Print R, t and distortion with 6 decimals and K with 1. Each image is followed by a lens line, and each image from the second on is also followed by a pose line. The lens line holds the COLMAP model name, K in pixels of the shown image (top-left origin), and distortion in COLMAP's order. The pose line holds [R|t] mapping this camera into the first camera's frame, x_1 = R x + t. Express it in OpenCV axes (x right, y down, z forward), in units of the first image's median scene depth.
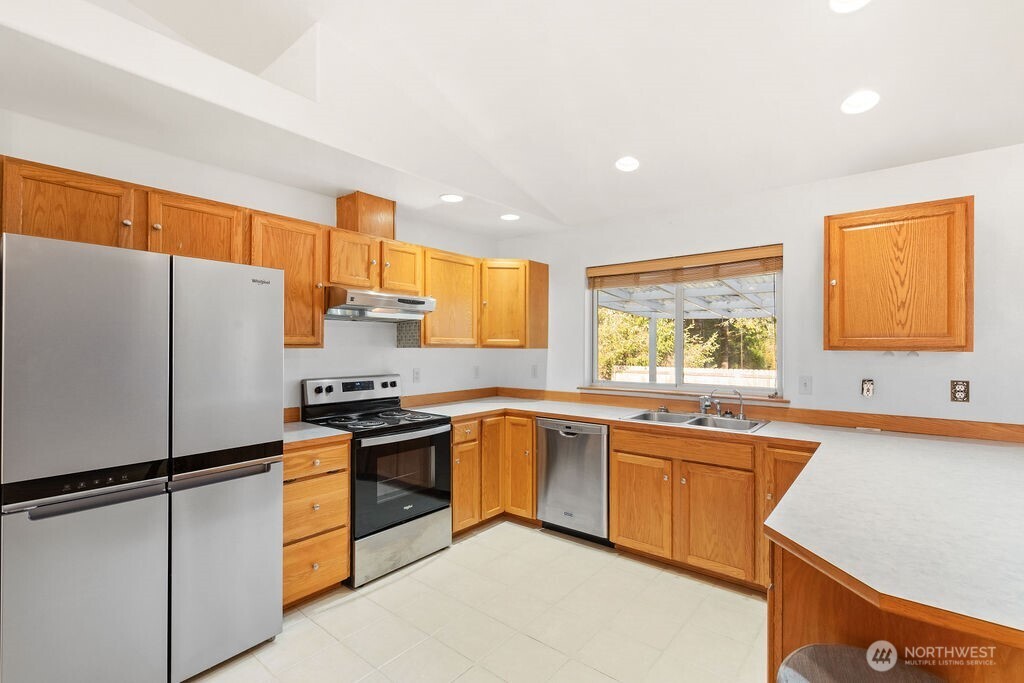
lens RADIAL K [[465.1, 0, 509.7], [0, 465.1, 344.4], [0, 0, 1]] dist [-0.001090, -0.000003]
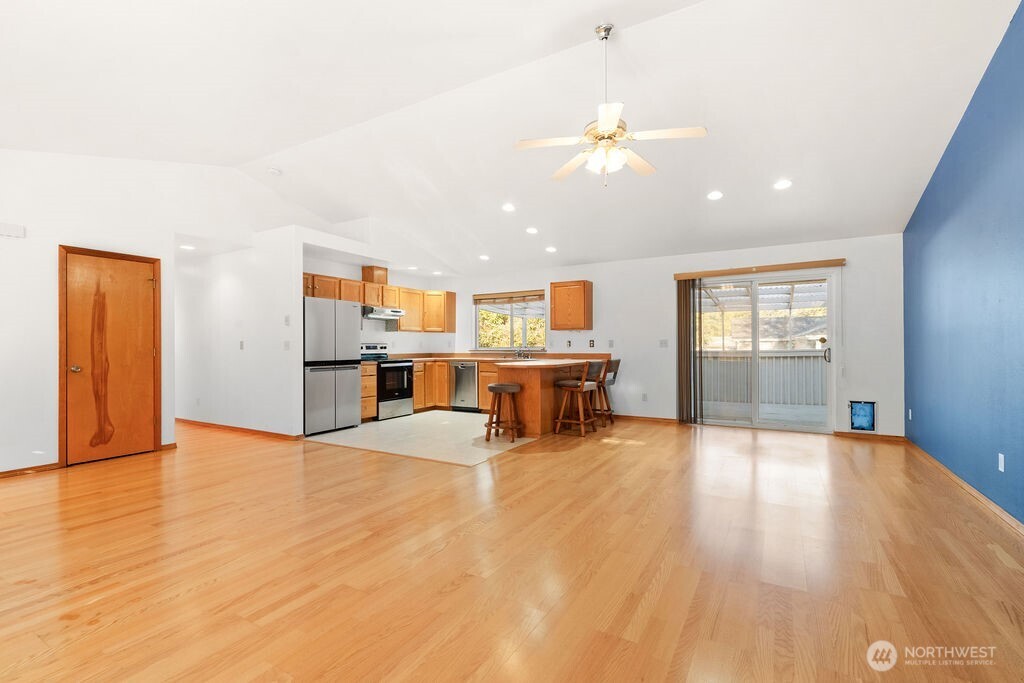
lens RADIAL K [[463.2, 0, 506.1], [0, 463.2, 345.0], [0, 0, 1]] dist [-0.001726, -0.000095]
pose [[0.988699, -0.006104, 0.149792, -0.007415], [0.005667, 0.999978, 0.003344, 0.074089], [-0.149810, -0.002457, 0.988712, -1.409435]]
